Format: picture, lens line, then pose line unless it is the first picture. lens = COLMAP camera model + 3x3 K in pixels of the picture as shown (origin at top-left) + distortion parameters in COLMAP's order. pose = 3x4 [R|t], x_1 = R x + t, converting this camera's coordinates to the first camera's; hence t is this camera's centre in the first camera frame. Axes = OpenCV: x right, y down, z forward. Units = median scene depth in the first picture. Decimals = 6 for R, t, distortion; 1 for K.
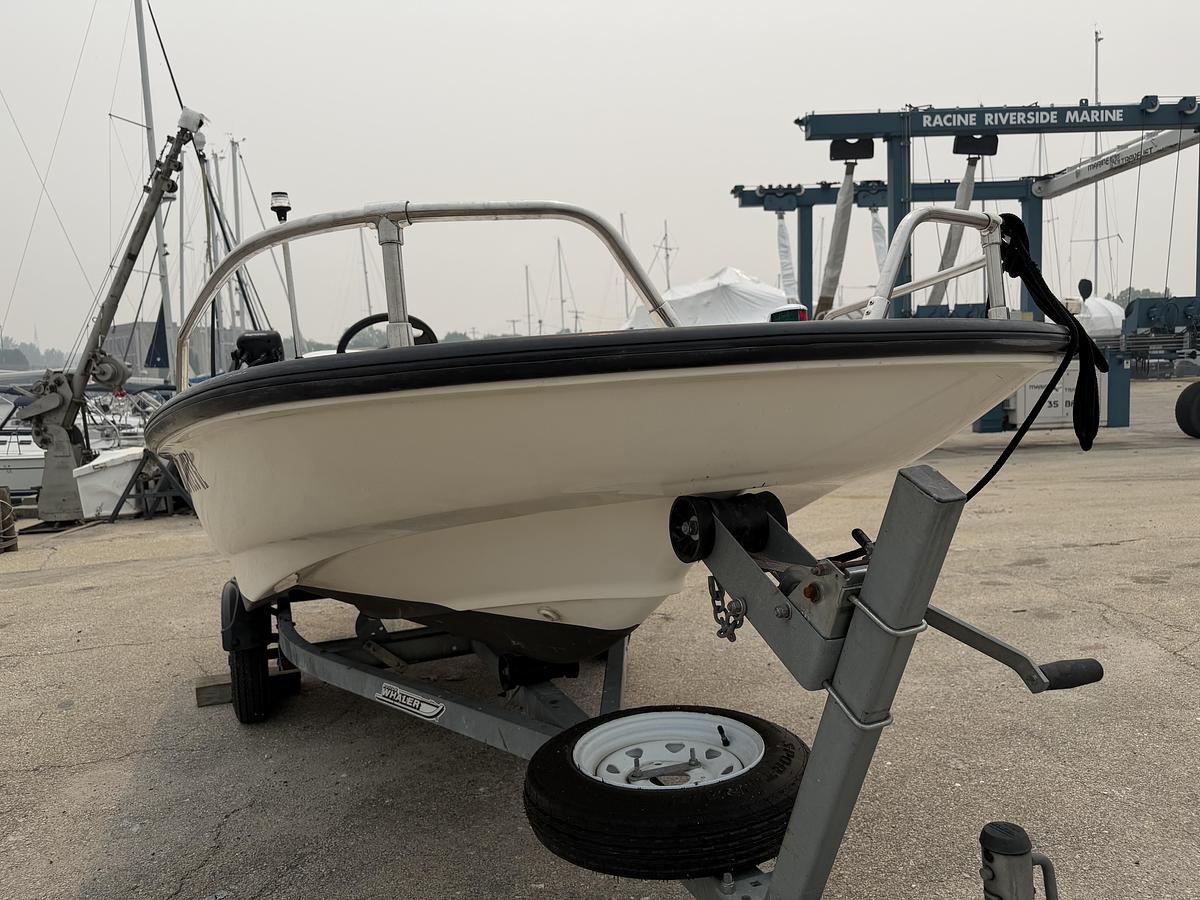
lens RADIAL K [[851.1, 0, 608.5], [0, 851.1, 456.3], [0, 0, 1]] dist [0.045105, -0.061002]
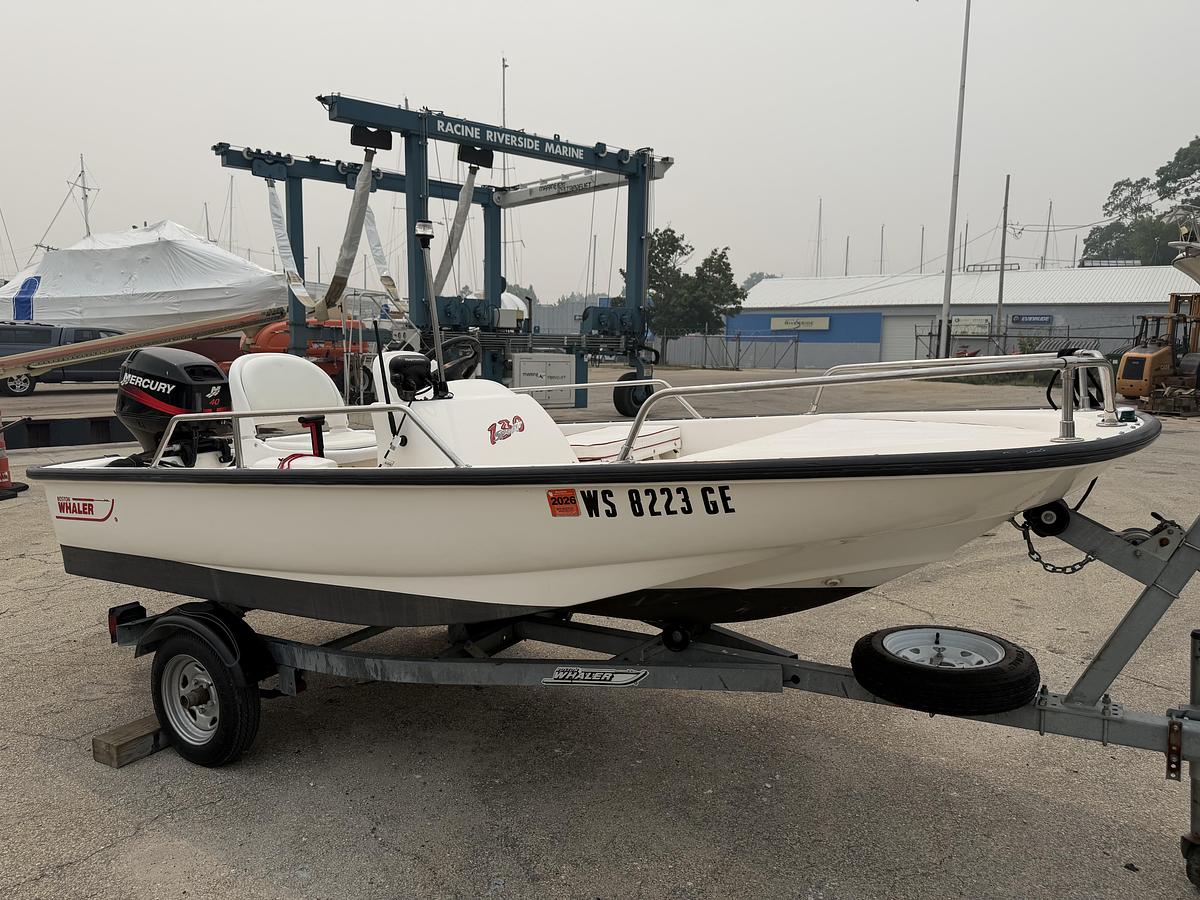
lens RADIAL K [[851.1, 0, 601.5], [0, 851.1, 449.3], [0, 0, 1]] dist [0.045105, -0.061002]
pose [[0.784873, -0.025499, 0.619131, -0.185812], [0.008848, 0.999512, 0.029948, -0.013148], [-0.619593, -0.018027, 0.784716, 0.012635]]
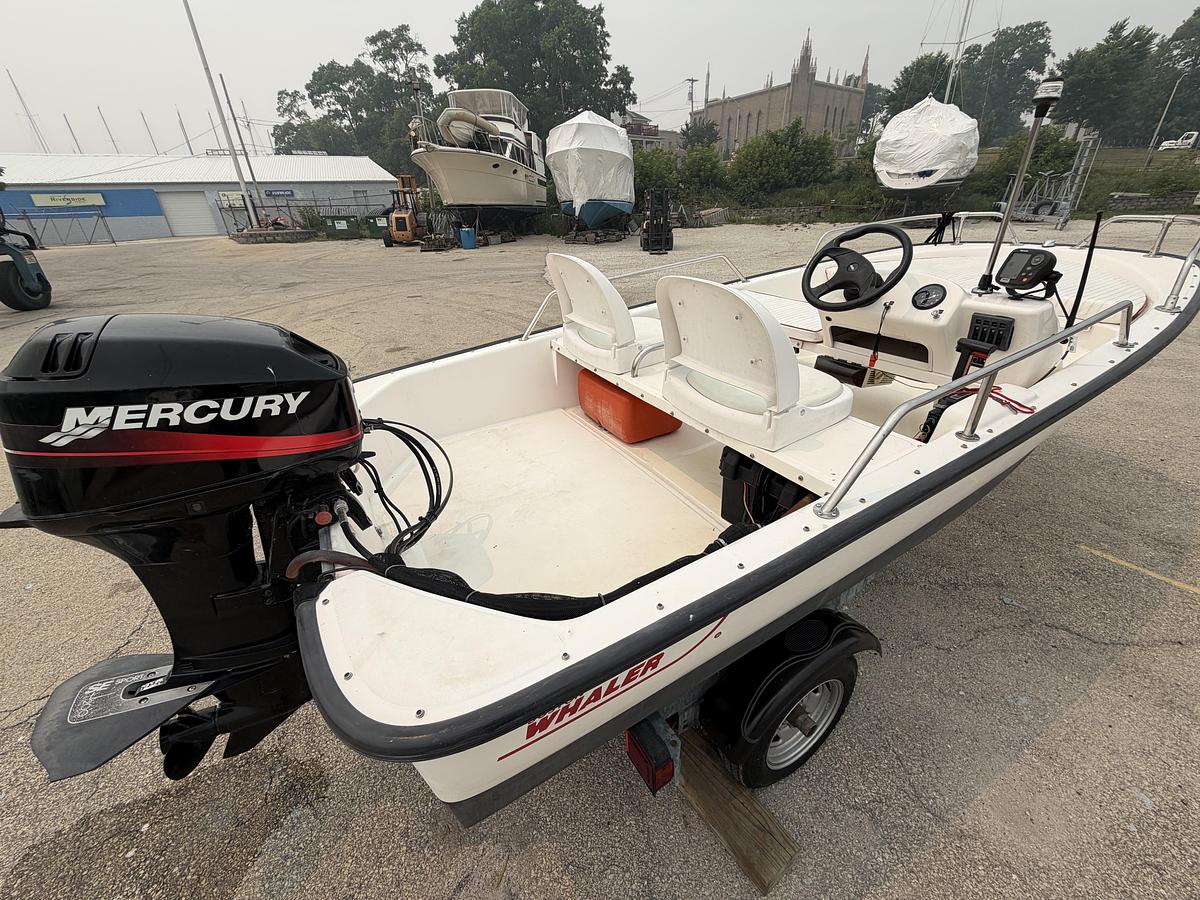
lens RADIAL K [[478.0, 0, 597.1], [0, 478.0, 447.3], [0, 0, 1]] dist [-0.000669, 0.000342]
pose [[-0.145111, -0.409778, 0.900569, -0.196849], [0.120752, 0.896064, 0.427185, -0.050665], [-0.982019, 0.170735, -0.080547, 0.337058]]
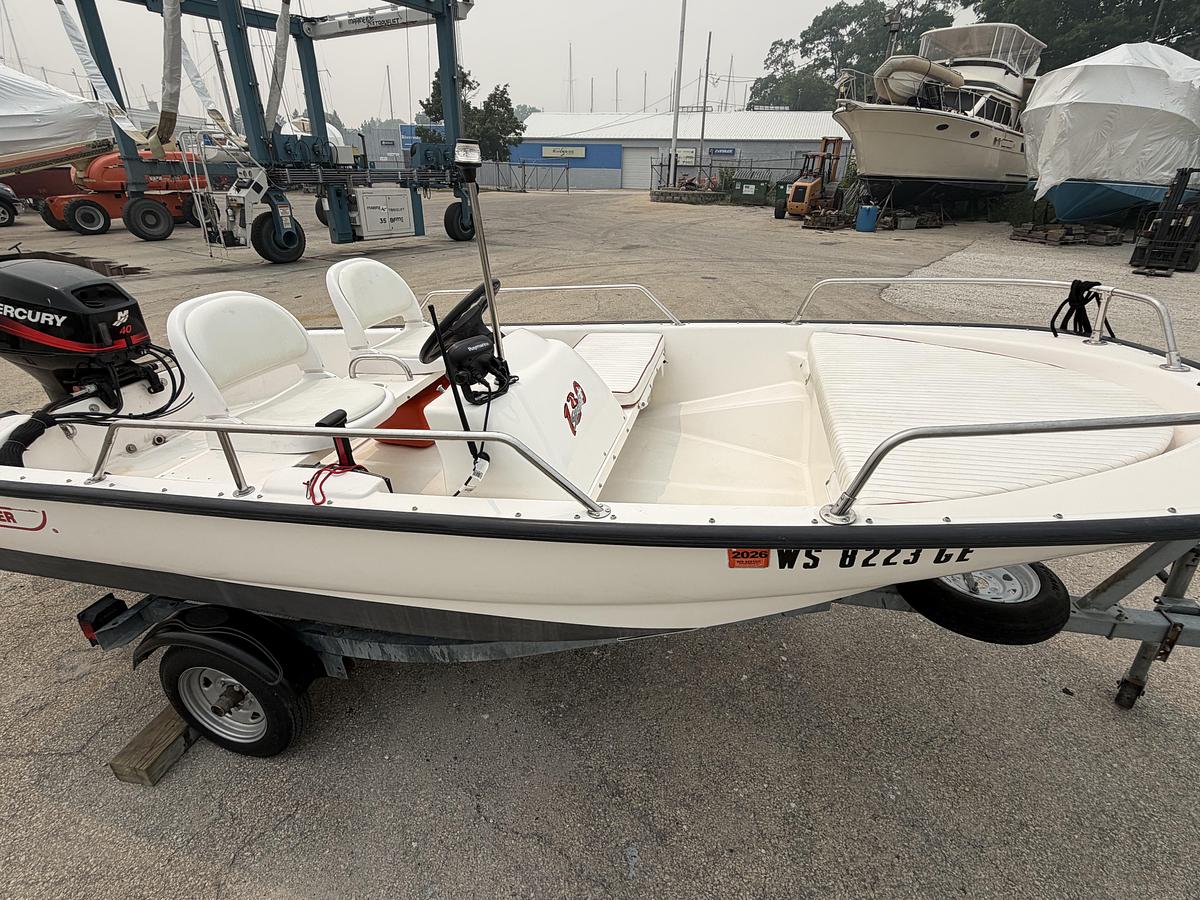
lens RADIAL K [[585.0, 0, 600.3], [0, 585.0, 447.8], [0, 0, 1]] dist [0.001286, -0.002178]
pose [[0.569243, -0.309538, 0.761675, -0.166820], [0.032049, 0.934071, 0.355647, -0.051268], [-0.821544, -0.178039, 0.541634, 0.129414]]
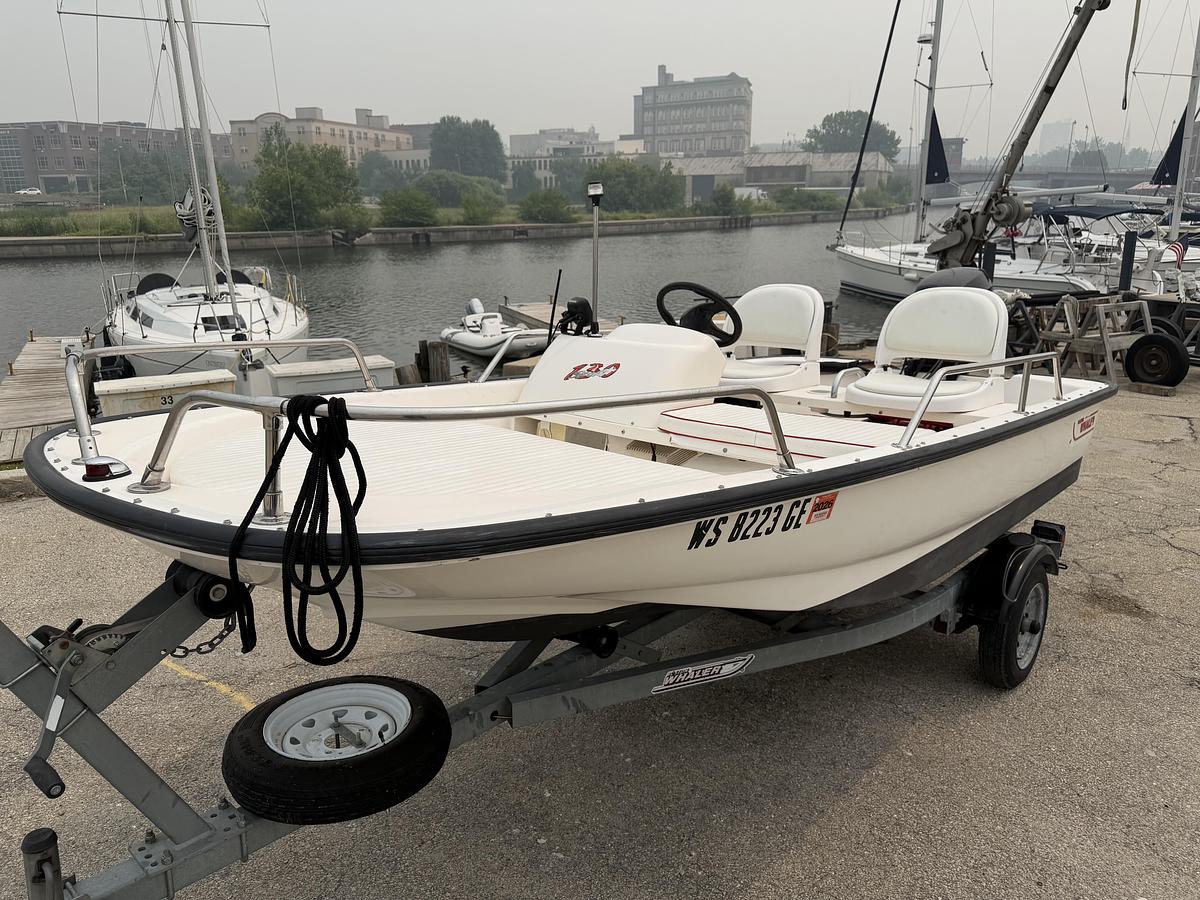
lens RADIAL K [[851.1, 0, 607.0], [0, 851.1, 456.7], [0, 0, 1]] dist [0.045105, -0.061002]
pose [[0.445856, 0.271897, -0.852810, 0.159281], [-0.074191, 0.960696, 0.267506, -0.055636], [0.892025, -0.055998, 0.448504, 0.098305]]
